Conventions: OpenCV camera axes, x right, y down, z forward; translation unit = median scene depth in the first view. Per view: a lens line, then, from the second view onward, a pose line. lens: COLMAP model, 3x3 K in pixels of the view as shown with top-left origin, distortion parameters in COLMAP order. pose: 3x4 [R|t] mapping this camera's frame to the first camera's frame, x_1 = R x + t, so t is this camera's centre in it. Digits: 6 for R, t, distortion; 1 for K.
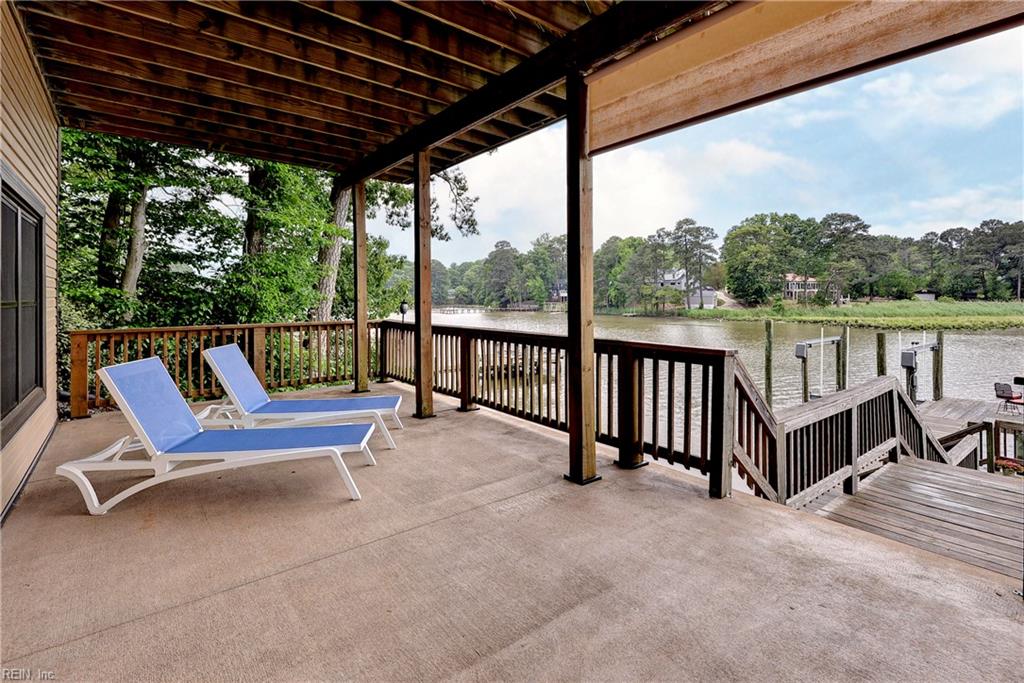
lens RADIAL K [[480.0, 0, 511.8], [0, 480.0, 291.7], [0, 0, 1]] dist [0.020027, -0.014967]
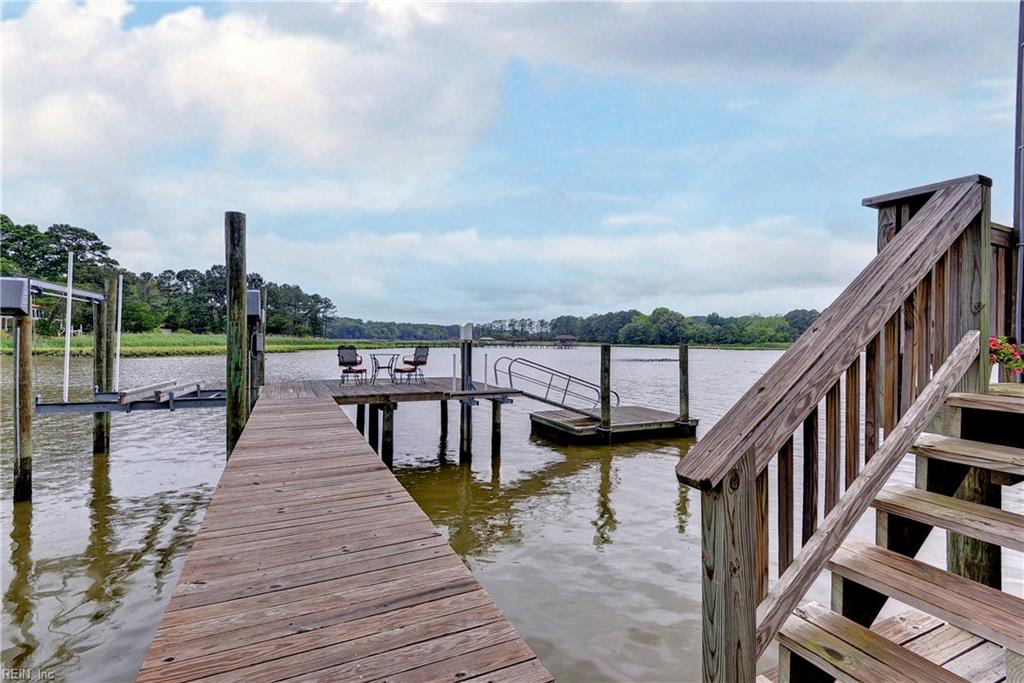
lens RADIAL K [[466.8, 0, 512.0], [0, 466.8, 341.5], [0, 0, 1]] dist [0.022022, -0.016081]
pose [[0.211335, 0.008751, 0.977374, 0.041926], [-0.019352, 0.999801, -0.004767, 0.026127], [-0.977222, -0.017906, 0.211463, 0.073912]]
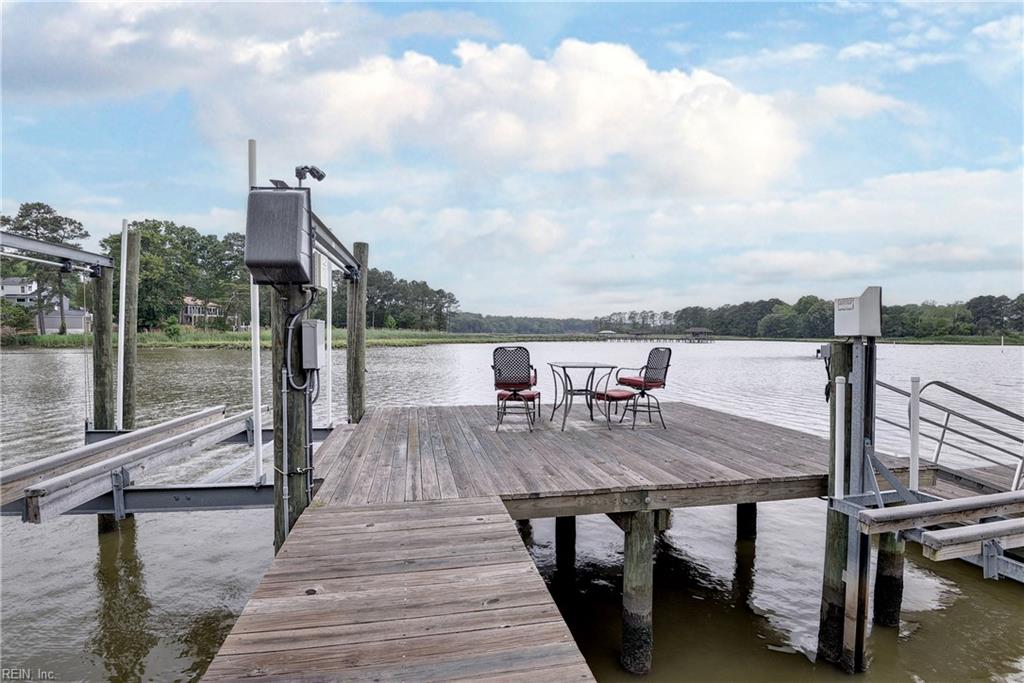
lens RADIAL K [[467.2, 0, 508.0], [0, 467.2, 343.0], [0, 0, 1]] dist [-0.013889, -0.018150]
pose [[0.449359, -0.007682, 0.893318, 0.092272], [-0.017338, 0.999700, 0.017318, 0.025926], [-0.893183, -0.023271, 0.449091, 0.110419]]
